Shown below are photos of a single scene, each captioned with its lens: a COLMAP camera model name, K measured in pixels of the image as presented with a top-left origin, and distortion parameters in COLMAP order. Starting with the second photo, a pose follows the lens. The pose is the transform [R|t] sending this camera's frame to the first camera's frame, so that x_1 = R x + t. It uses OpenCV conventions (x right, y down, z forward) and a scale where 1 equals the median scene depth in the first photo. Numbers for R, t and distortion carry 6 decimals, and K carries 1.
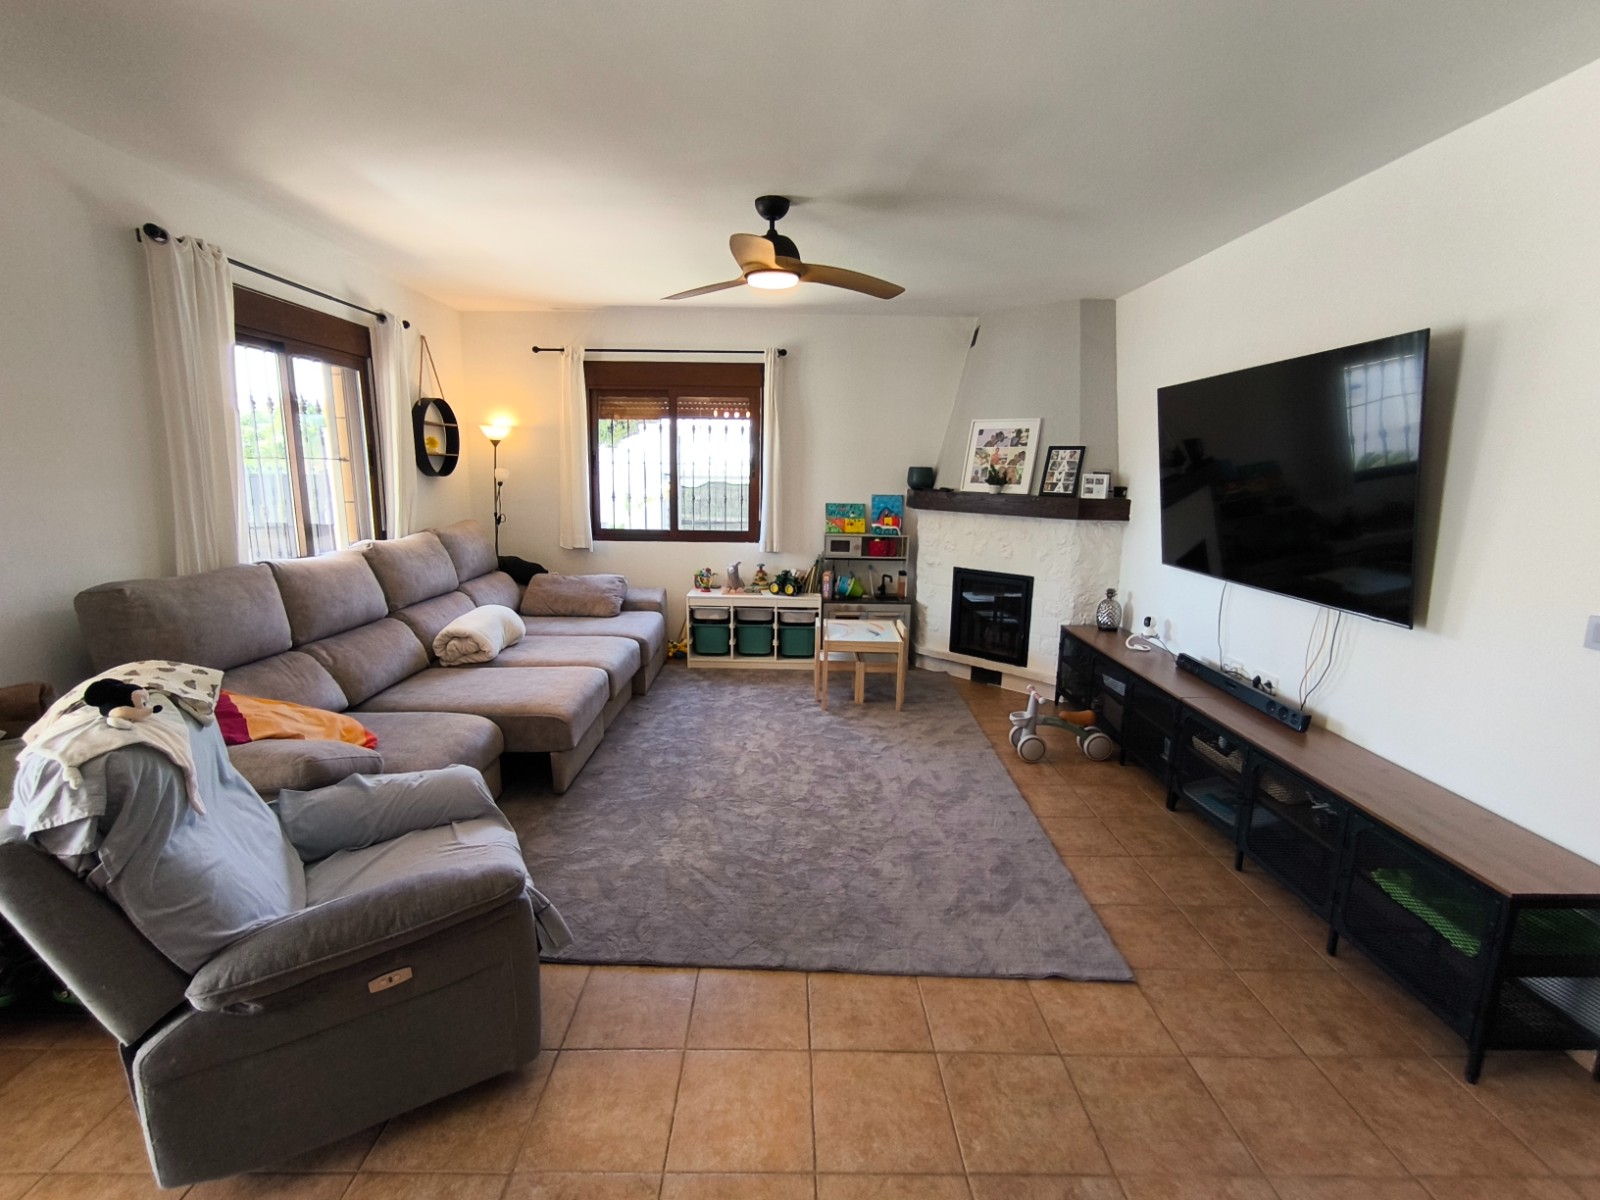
lens RADIAL K [[731.8, 0, 804.5], [0, 731.8, 596.7], [0, 0, 1]] dist [-0.016113, 0.014938]
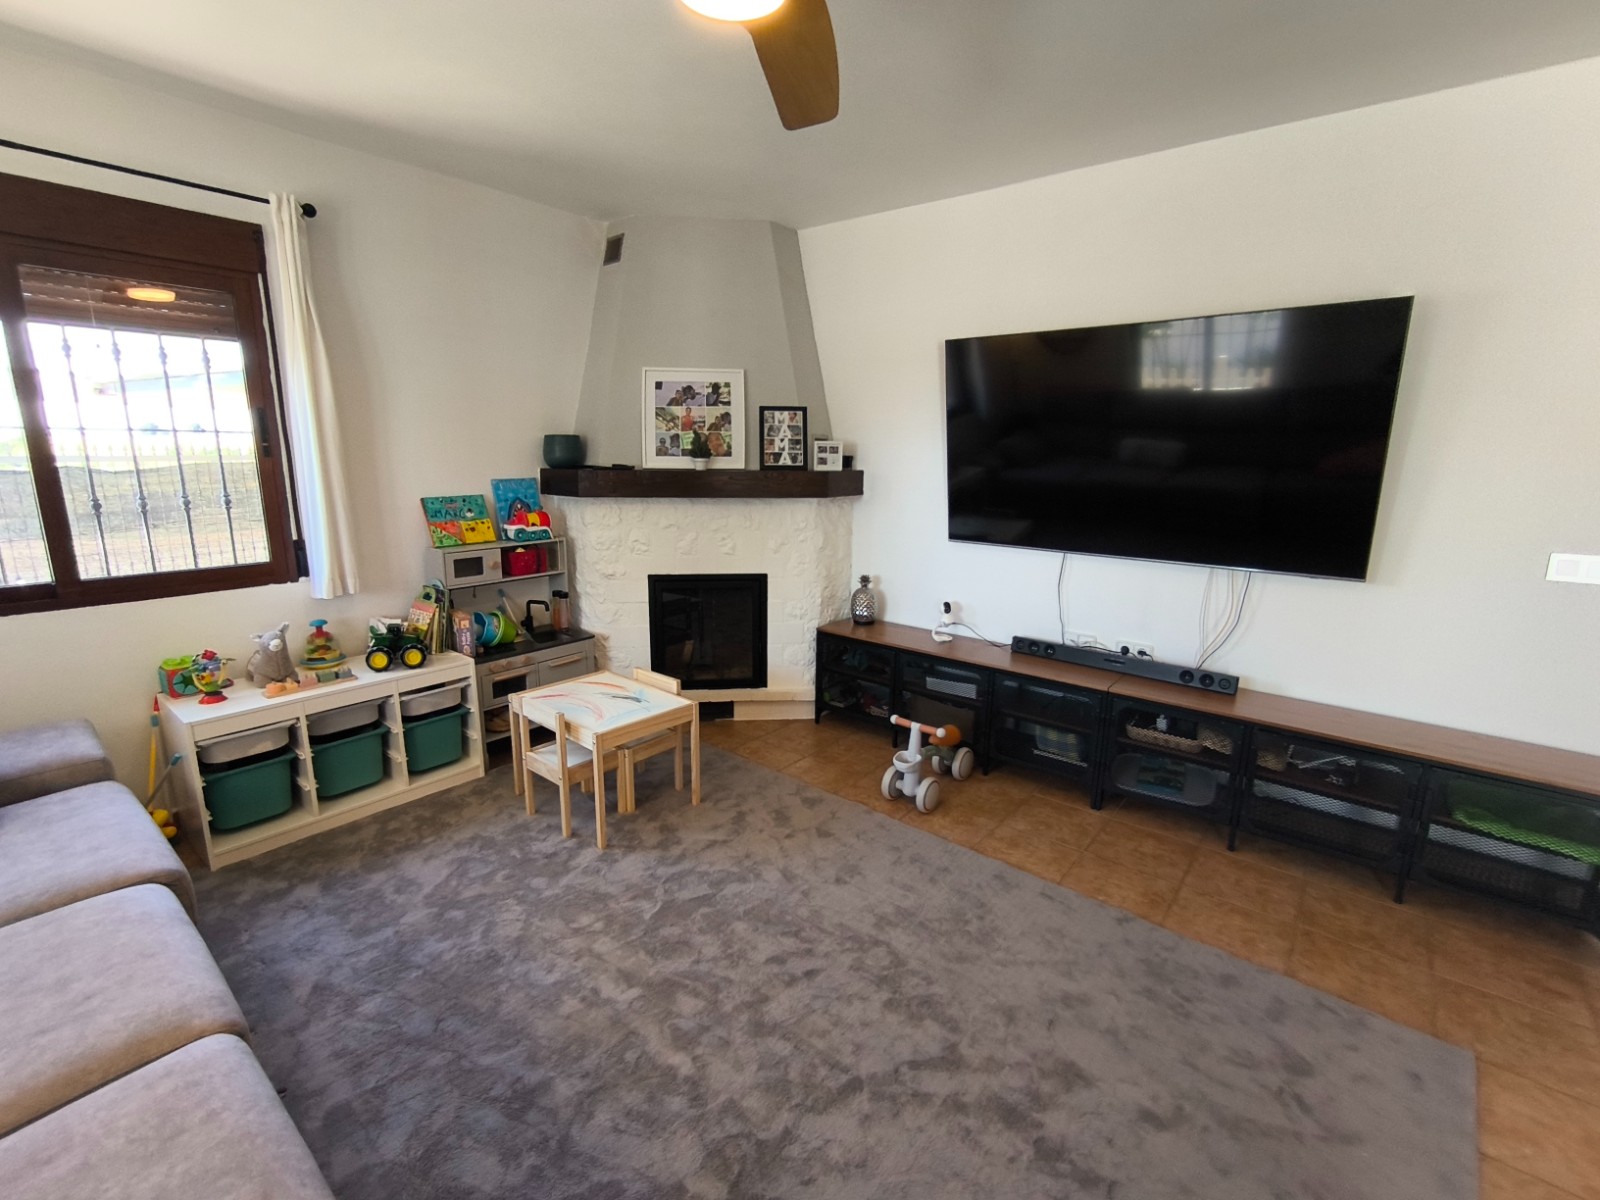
lens RADIAL K [[731.8, 0, 795.4], [0, 731.8, 602.1], [0, 0, 1]] dist [-0.016113, 0.014938]
pose [[0.656620, -0.170755, 0.734638, -0.244182], [0.138804, 0.984756, 0.104827, -0.073299], [-0.741339, 0.033139, 0.670312, 0.436676]]
